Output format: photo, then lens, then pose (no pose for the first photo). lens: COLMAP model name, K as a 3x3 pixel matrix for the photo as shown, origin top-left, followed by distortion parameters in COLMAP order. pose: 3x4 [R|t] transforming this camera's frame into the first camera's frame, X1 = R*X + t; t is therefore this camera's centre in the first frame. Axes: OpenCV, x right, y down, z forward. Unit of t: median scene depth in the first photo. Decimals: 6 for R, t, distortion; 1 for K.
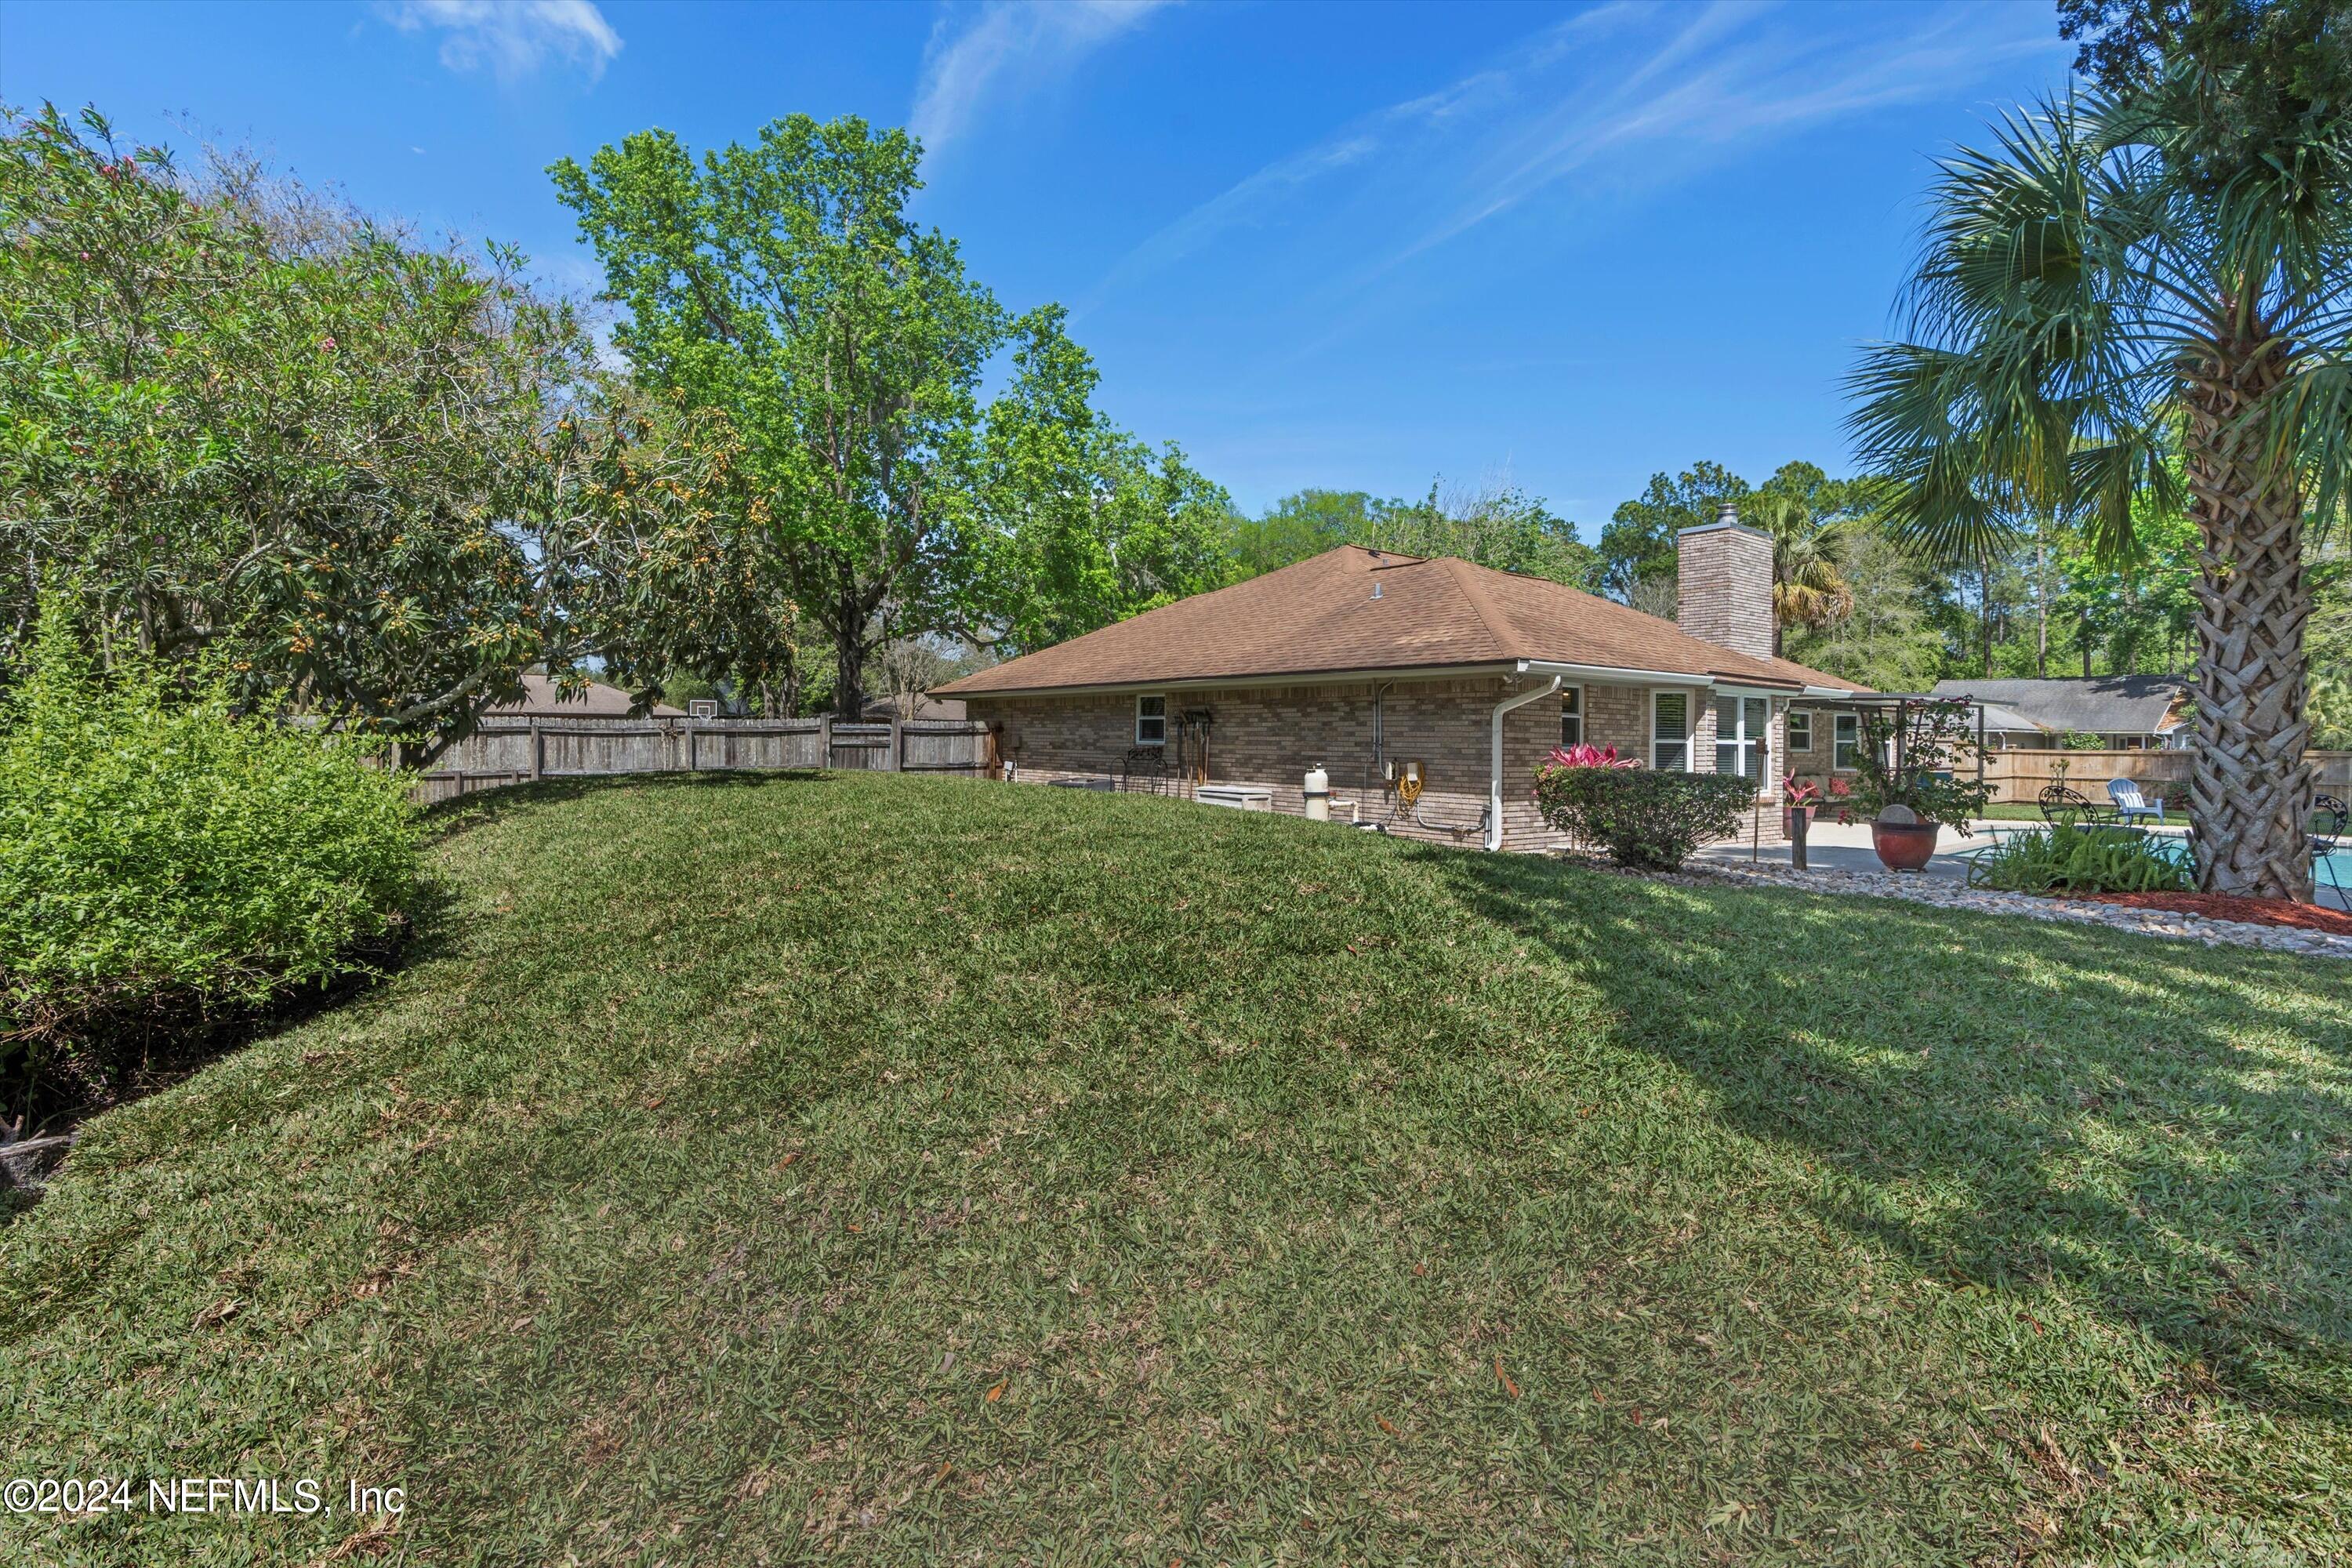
lens RADIAL K [[1153.7, 0, 1113.6], [0, 1153.7, 789.5], [0, 0, 1]] dist [-0.043897, 0.021127]
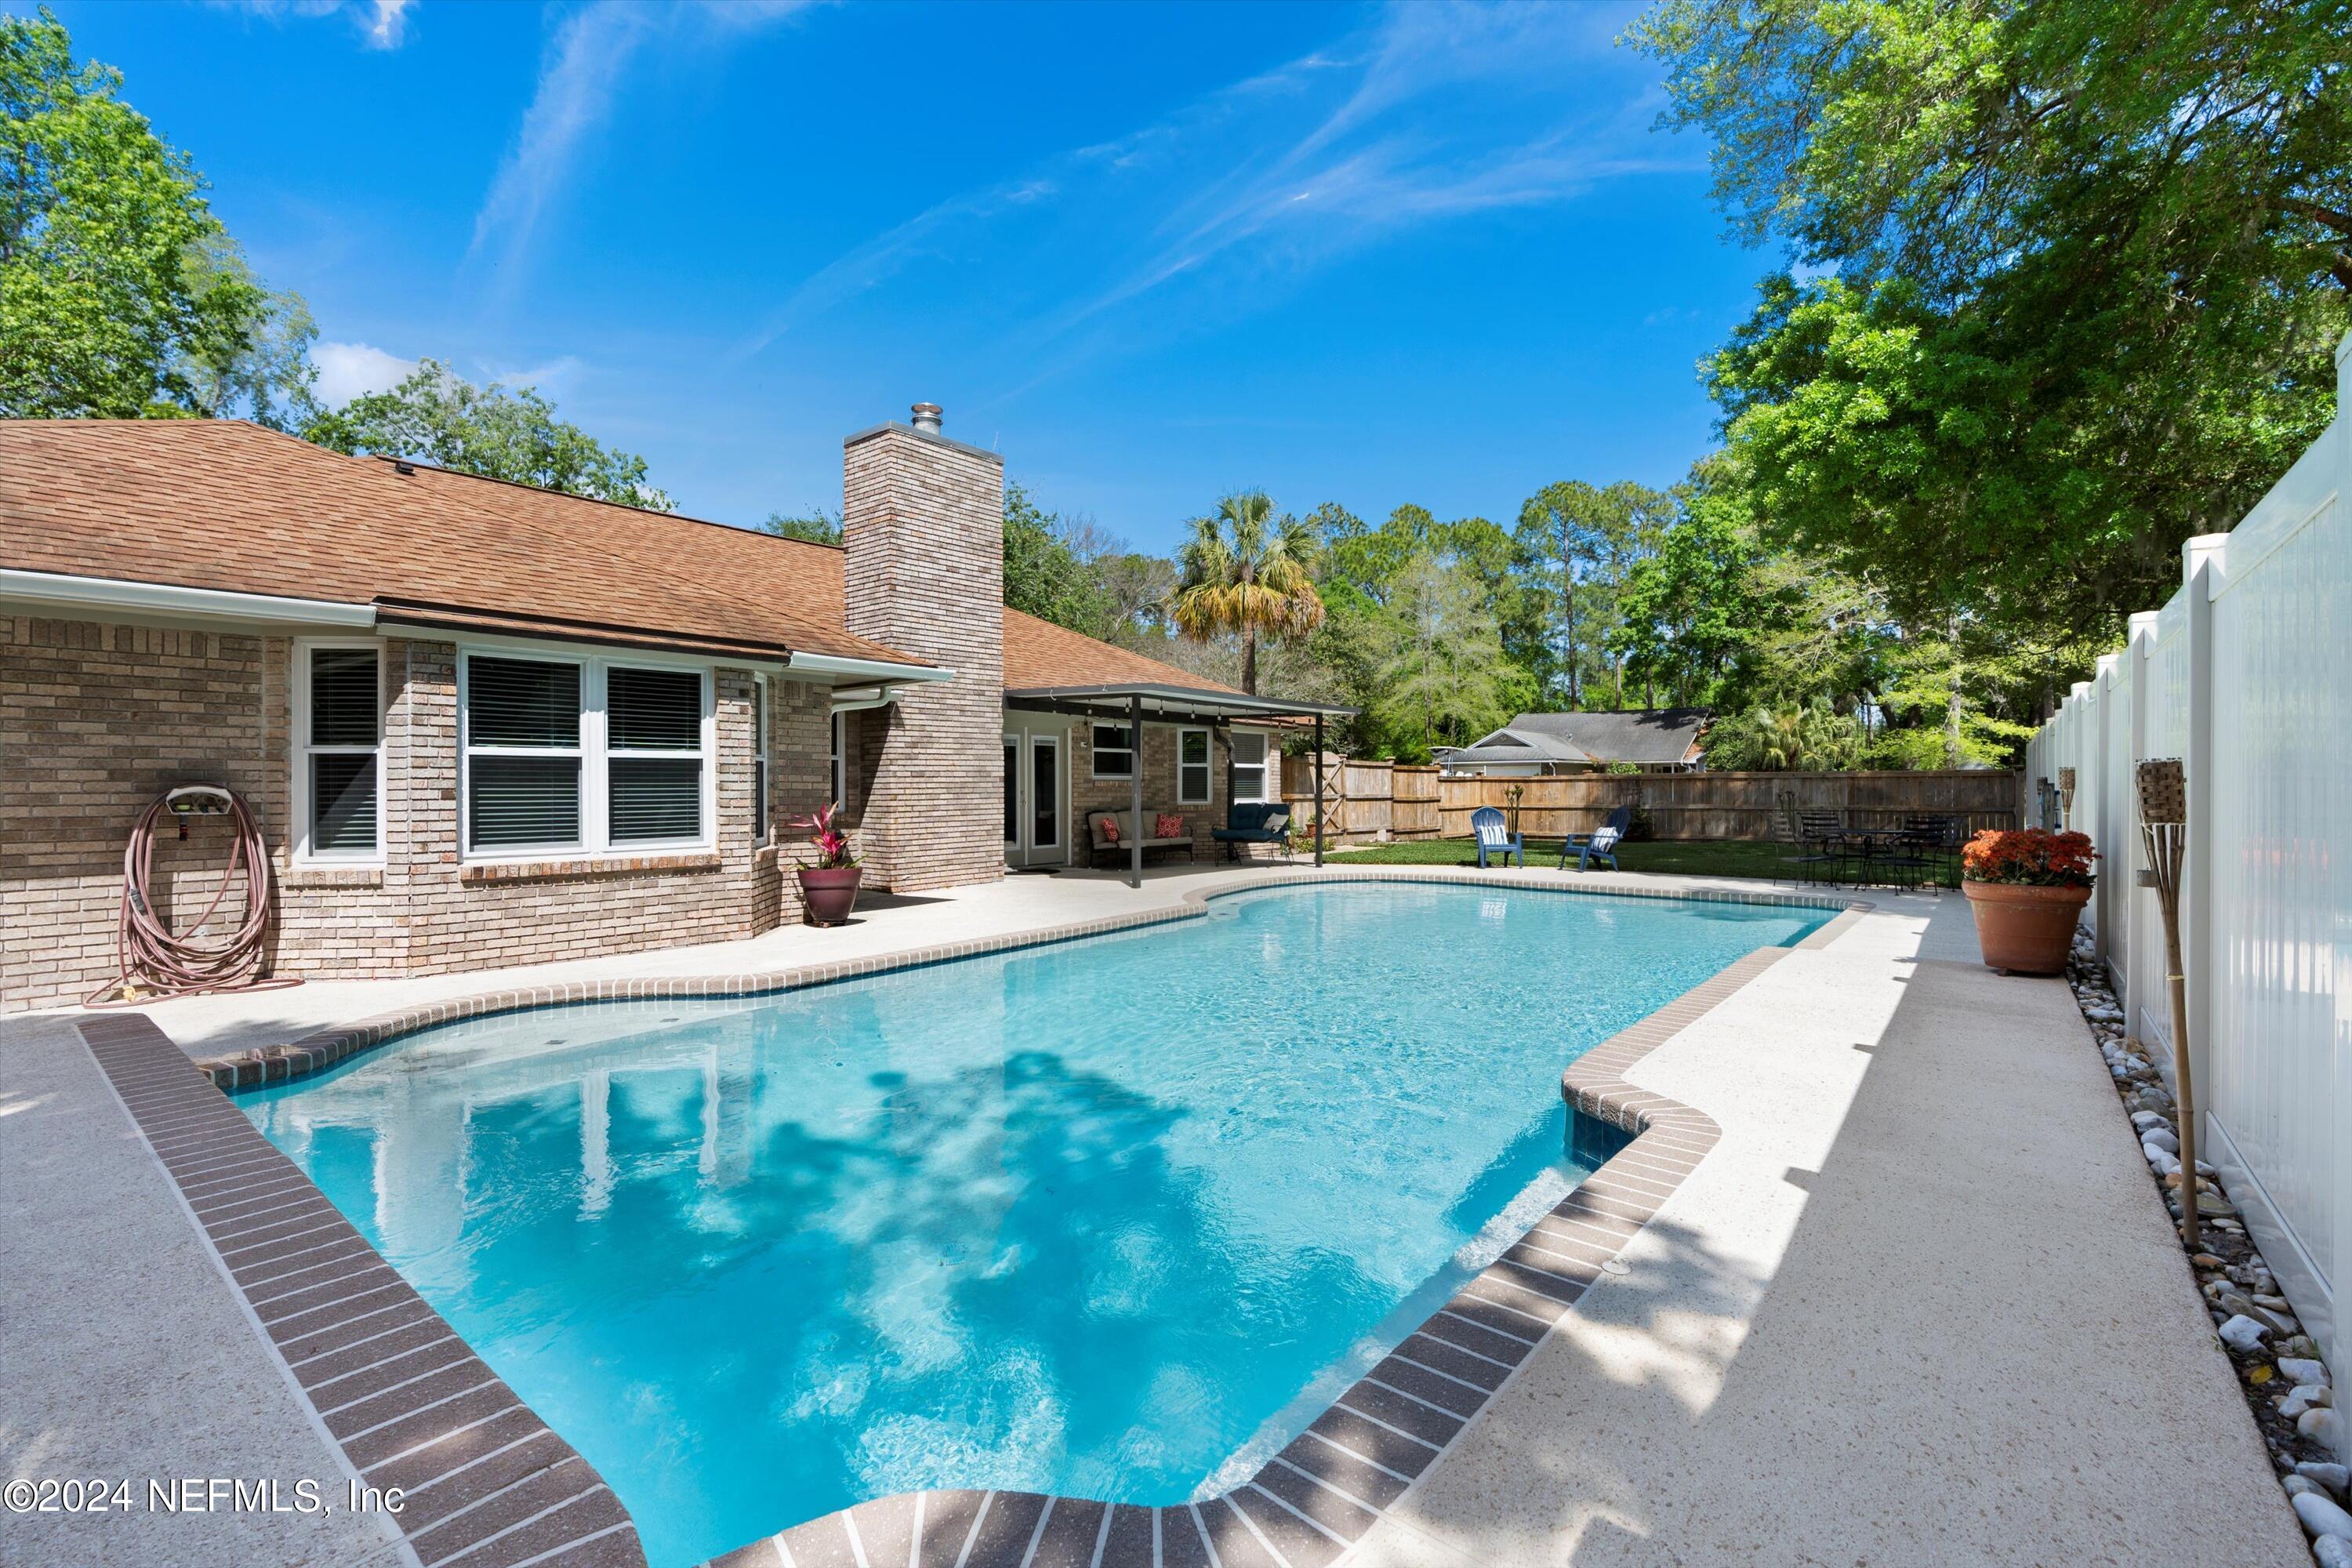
lens RADIAL K [[1064.9, 0, 1191.8], [0, 1064.9, 798.0], [0, 0, 1]] dist [-0.003955, -0.000295]
pose [[0.969254, -0.011863, 0.245776, 0.115148], [0.018227, 0.999554, -0.023638, -0.000811], [-0.245386, 0.027391, 0.969038, 0.078136]]
